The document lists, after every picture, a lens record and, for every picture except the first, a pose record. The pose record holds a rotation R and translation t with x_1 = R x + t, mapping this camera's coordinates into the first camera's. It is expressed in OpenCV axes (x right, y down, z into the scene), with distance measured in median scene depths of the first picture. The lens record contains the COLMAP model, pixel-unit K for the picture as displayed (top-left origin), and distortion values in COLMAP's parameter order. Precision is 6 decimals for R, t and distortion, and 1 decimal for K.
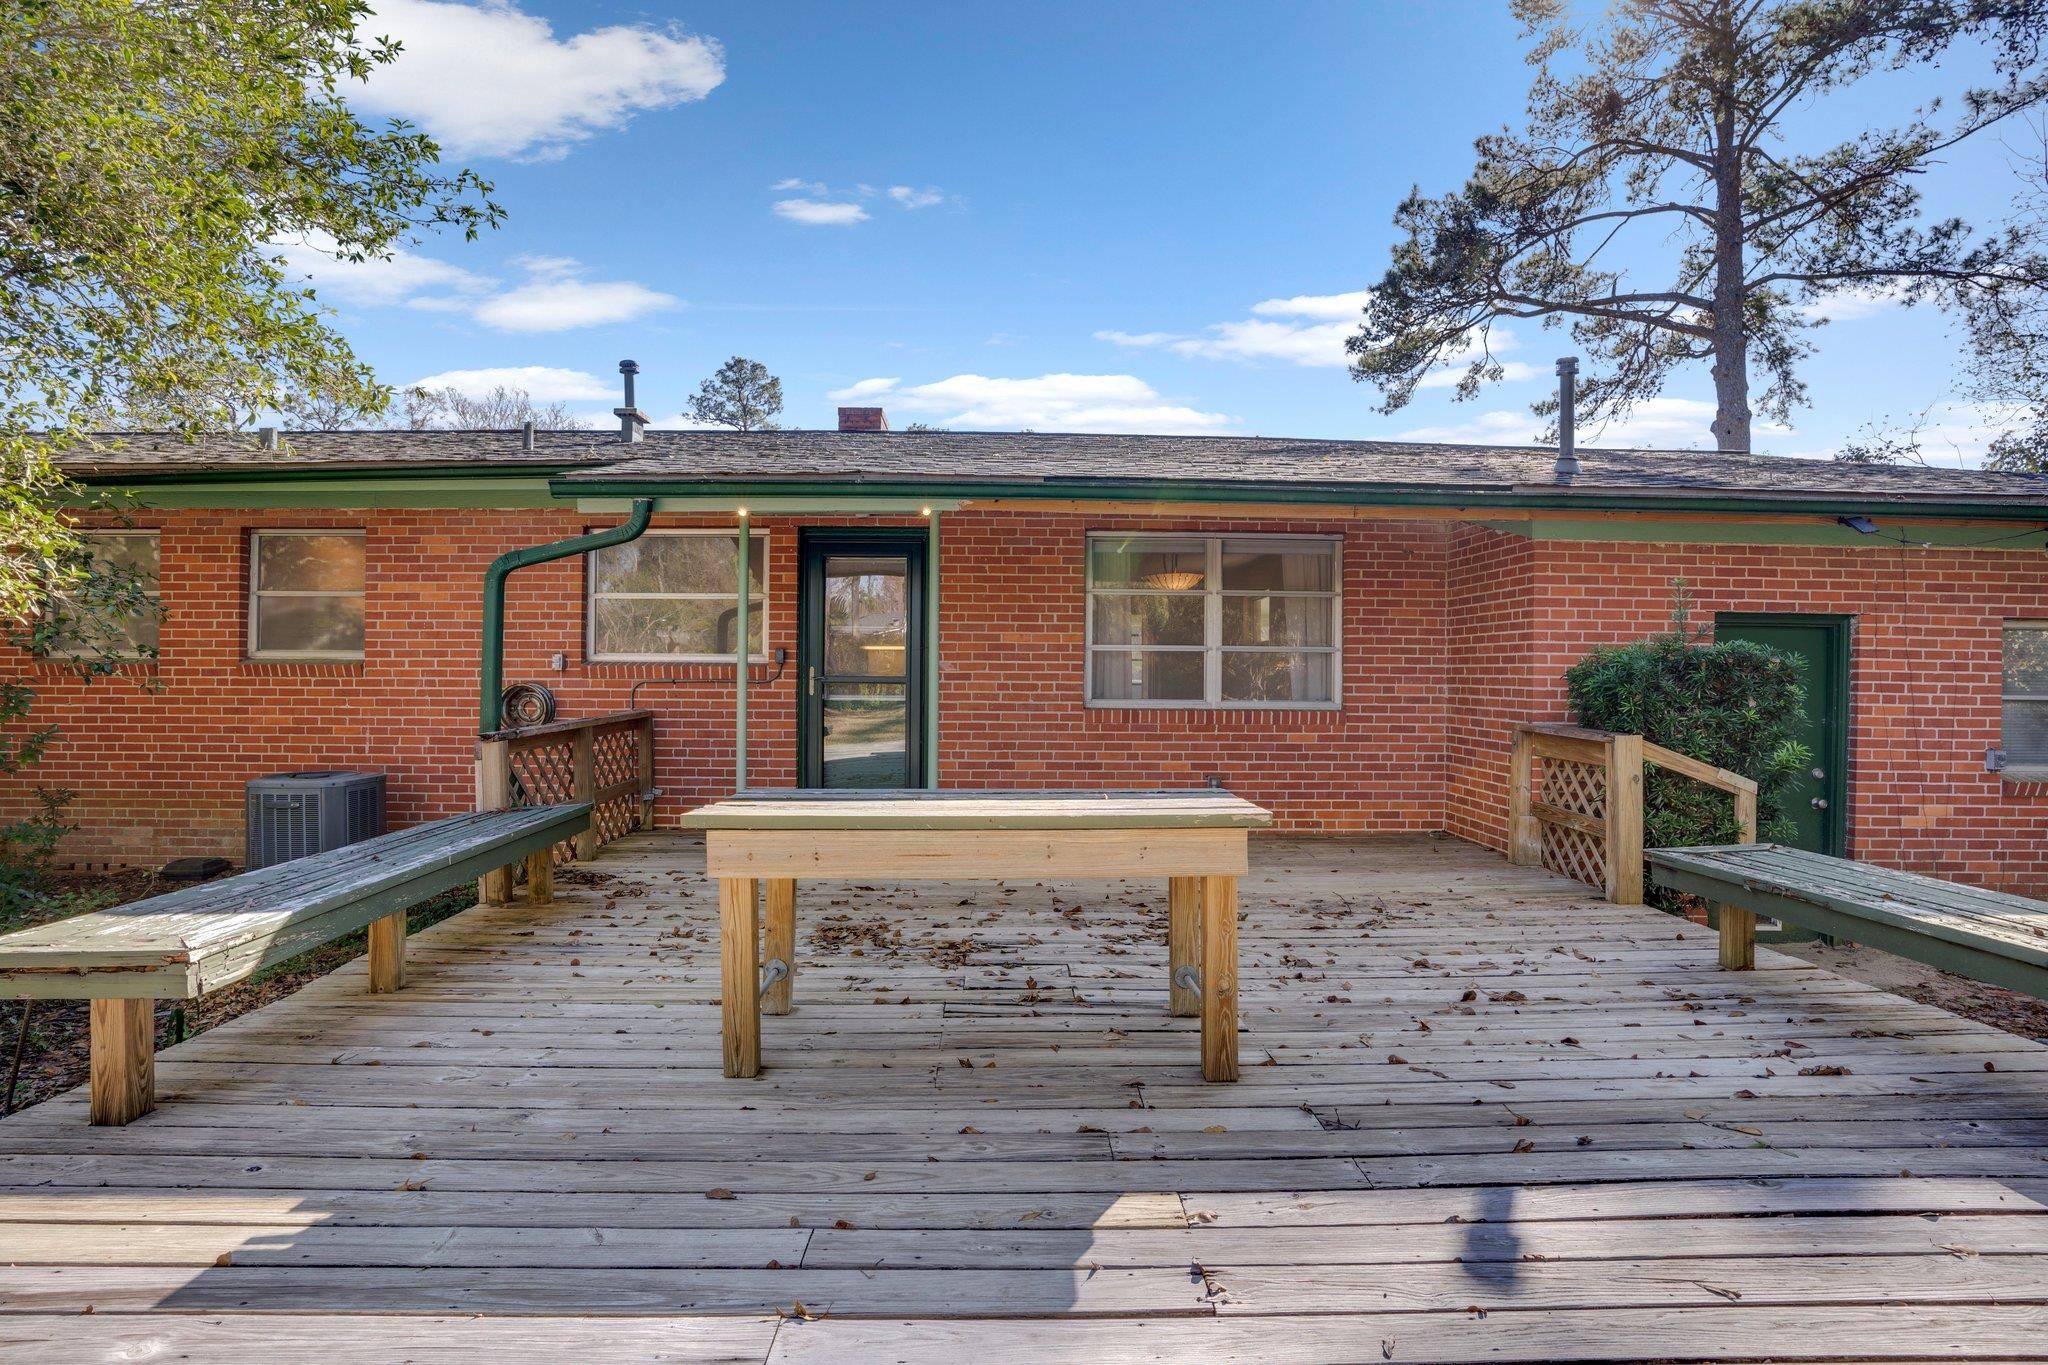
lens RADIAL K [[1006.3, 0, 1018.7], [0, 1006.3, 666.5], [0, 0, 1]] dist [-0.027718, 0.001449]
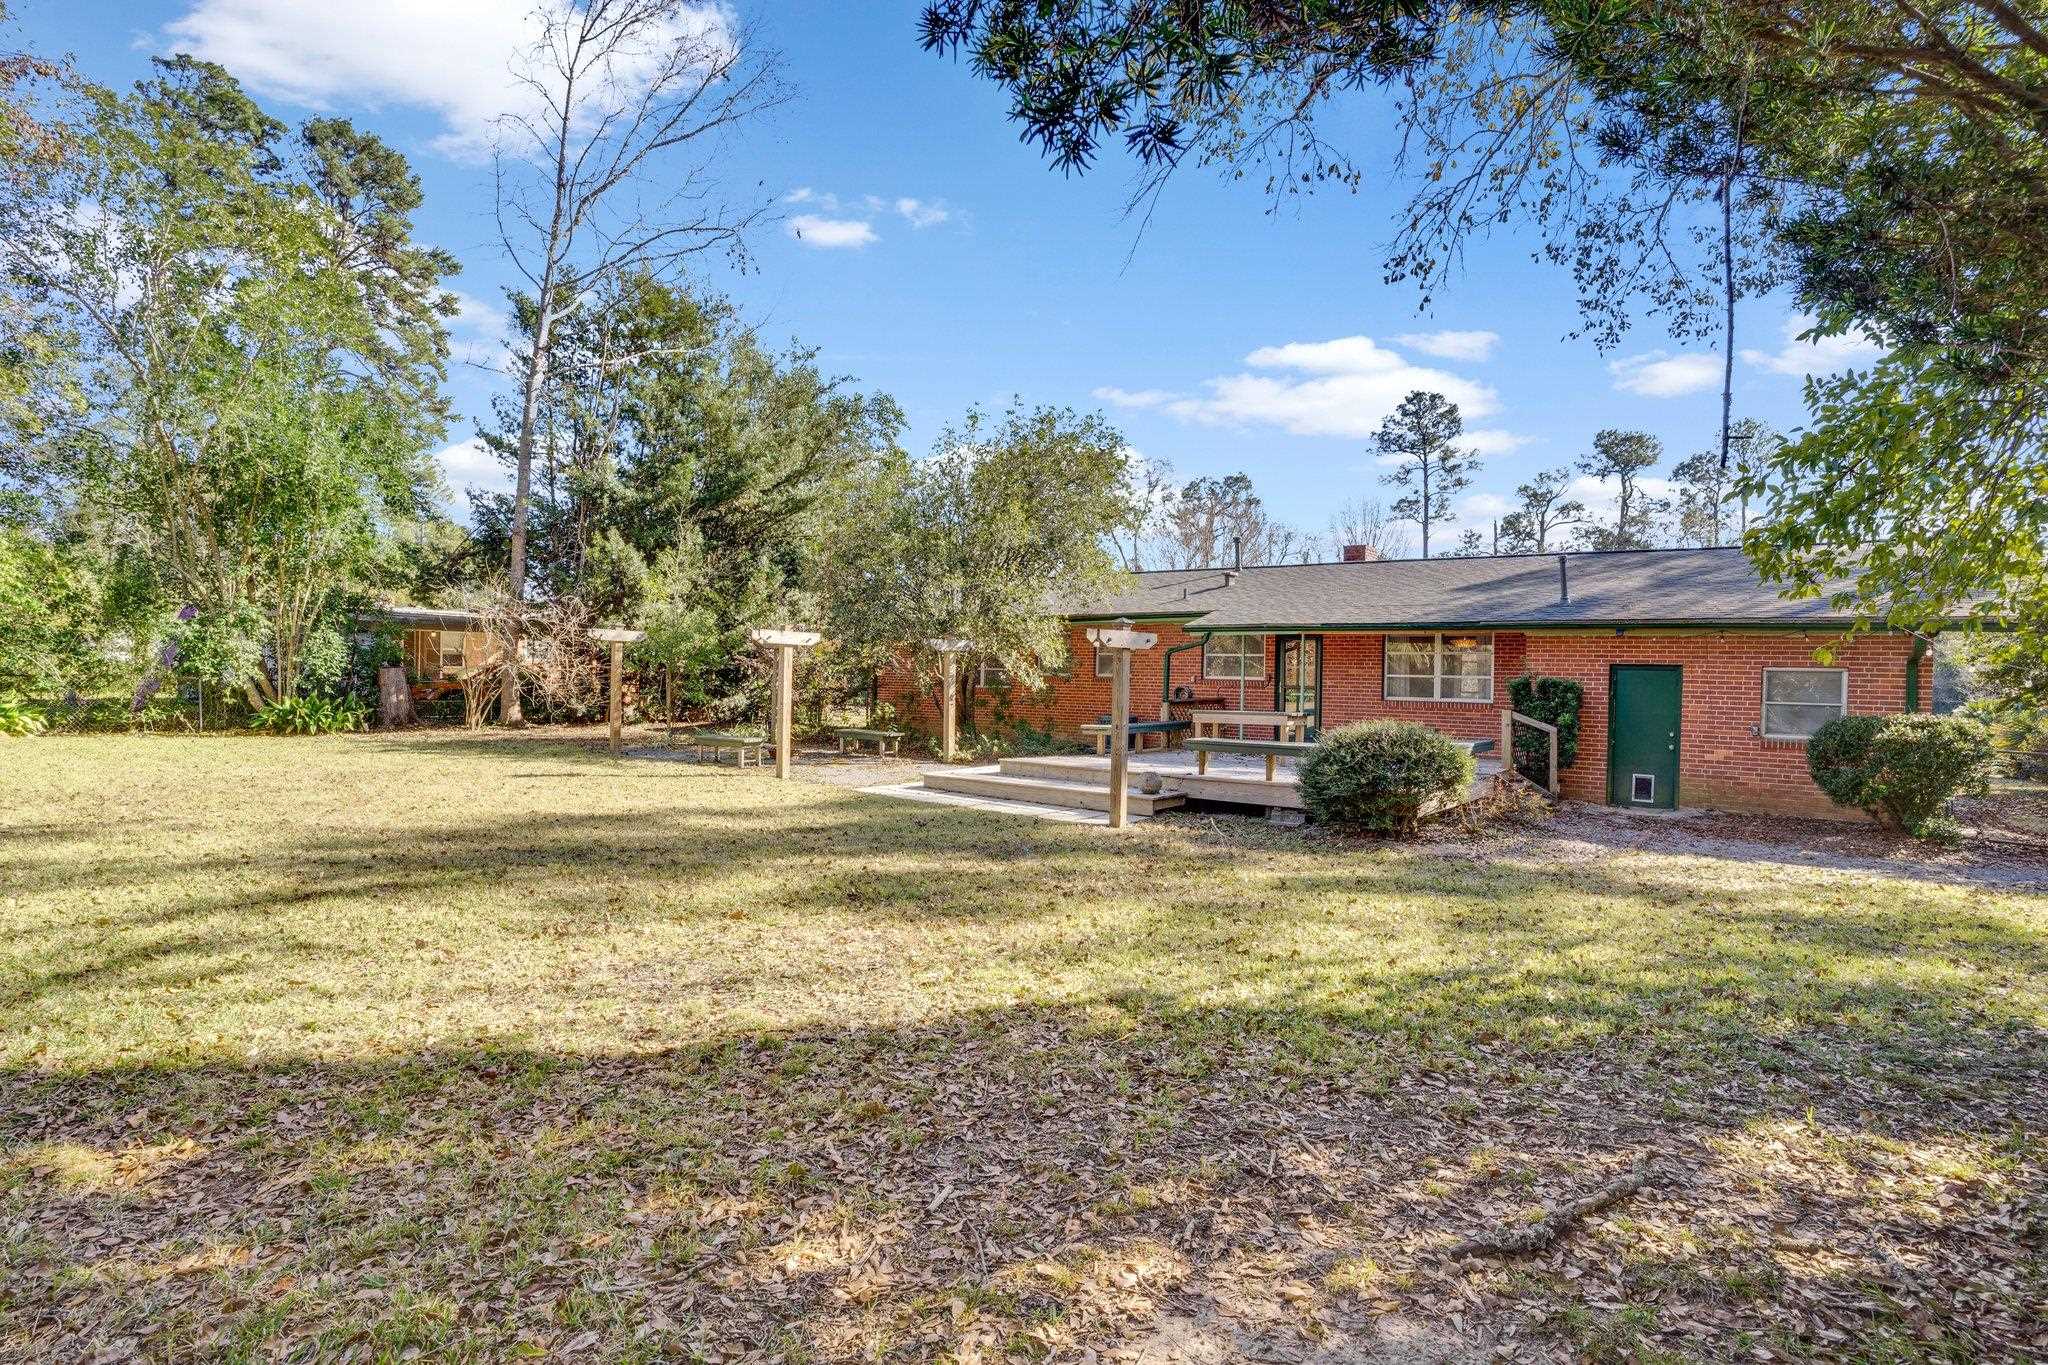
lens RADIAL K [[1006.3, 0, 1029.9], [0, 1006.3, 681.6], [0, 0, 1]] dist [-0.027718, 0.001449]
pose [[0.785106, 0.011226, -0.619260, 0.243282], [-0.008698, 0.999937, 0.007099, -0.003819], [0.619301, -0.000187, 0.785154, -0.391201]]
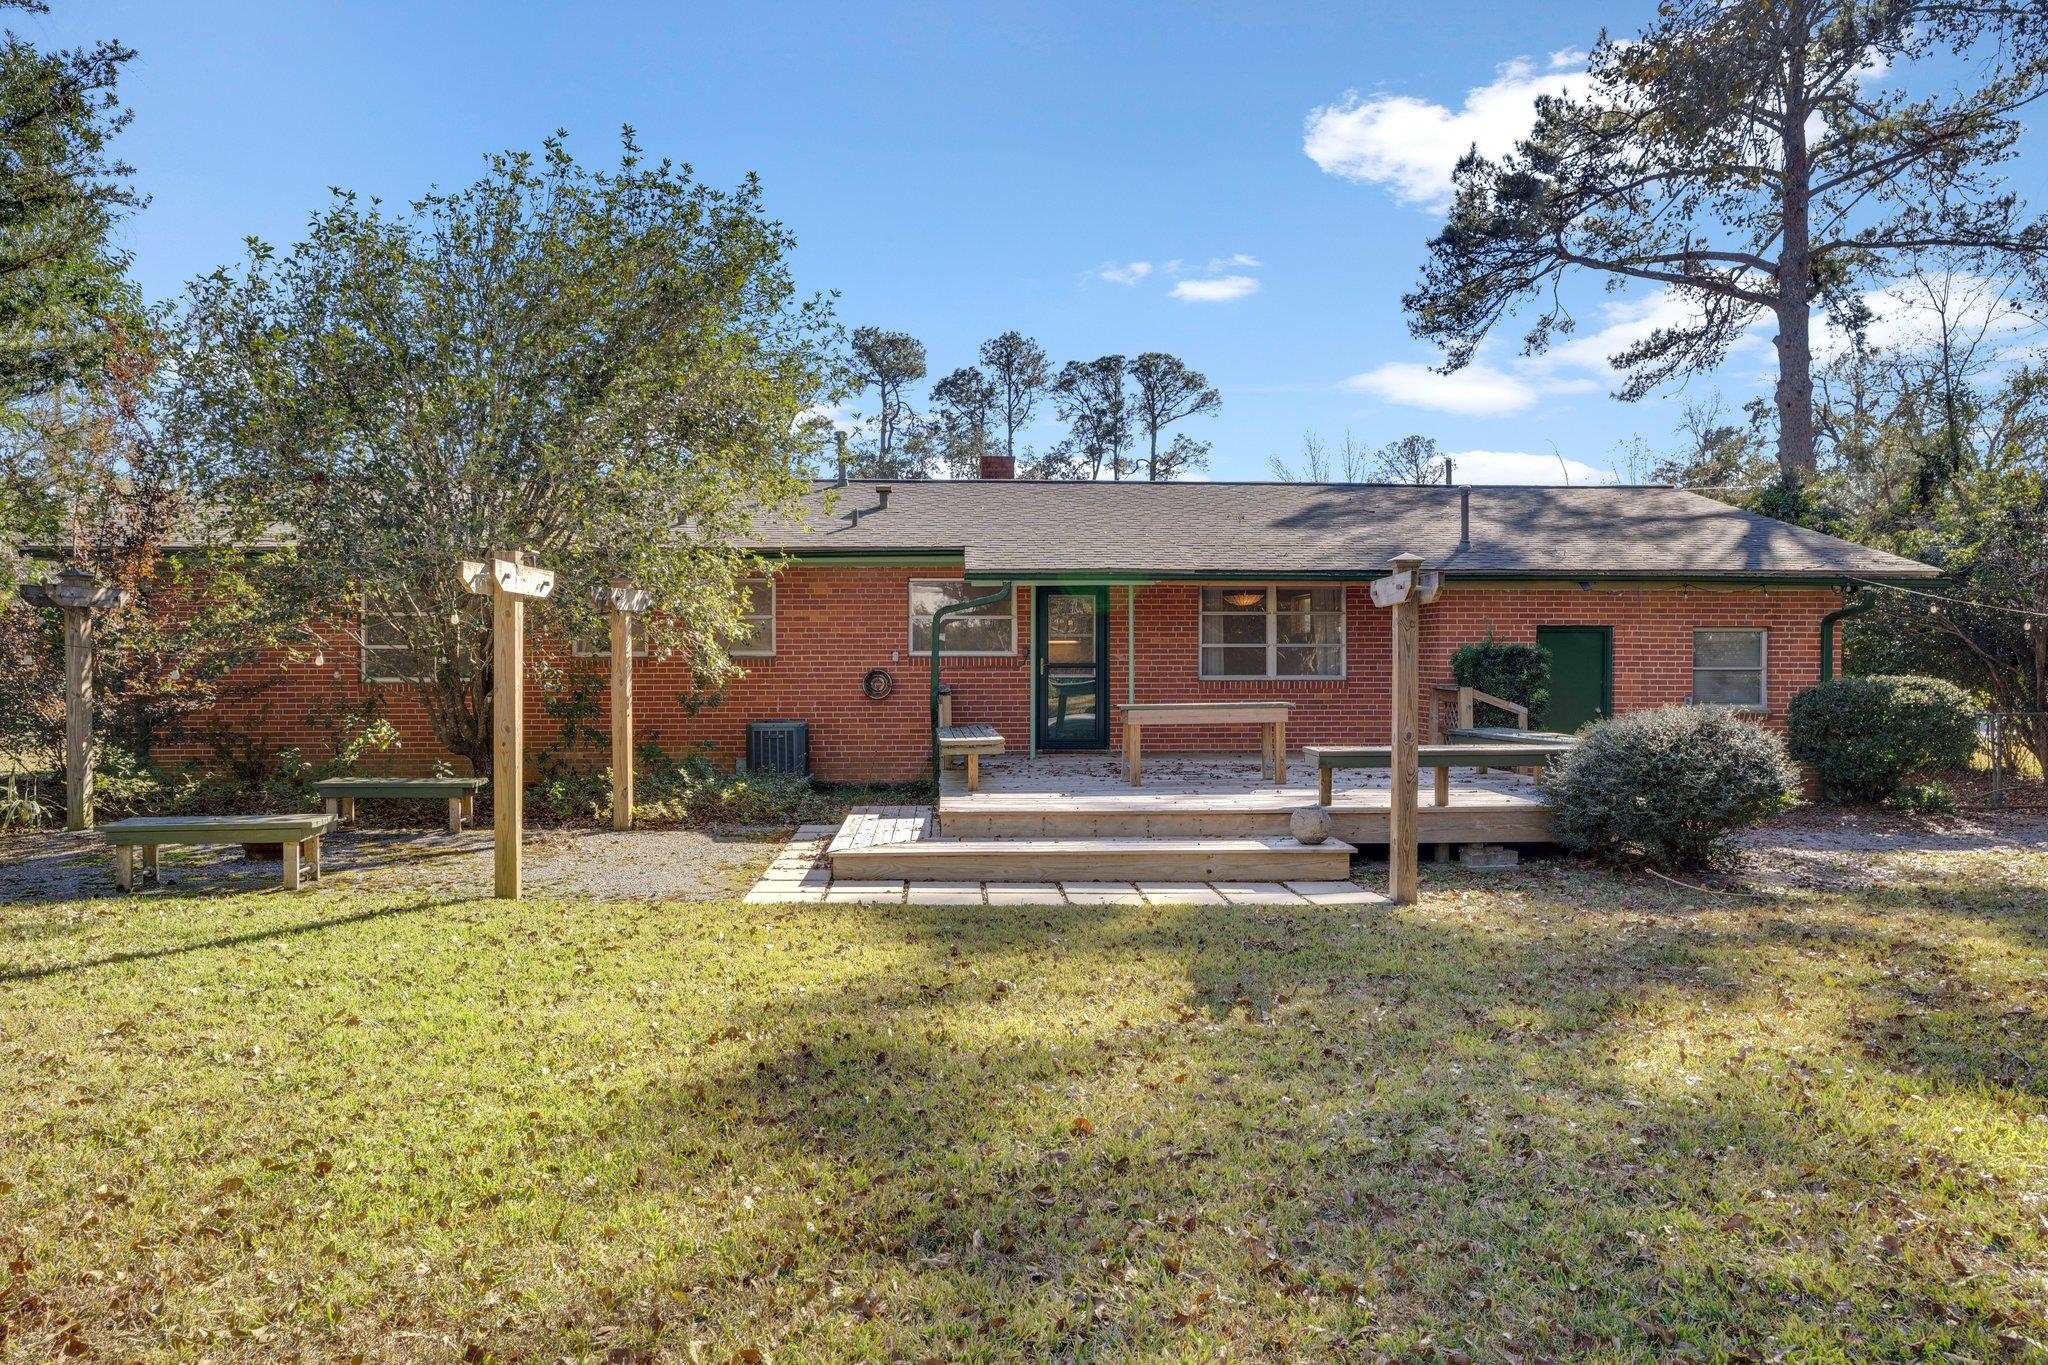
lens RADIAL K [[1440.1, 0, 1022.5], [0, 1440.1, 682.6], [0, 0, 1]] dist [0.036112, -0.002068]
pose [[0.999437, -0.009923, 0.032035, -0.086070], [0.009050, 0.999587, 0.027269, -0.006709], [-0.032292, -0.026964, 0.999115, -0.399976]]
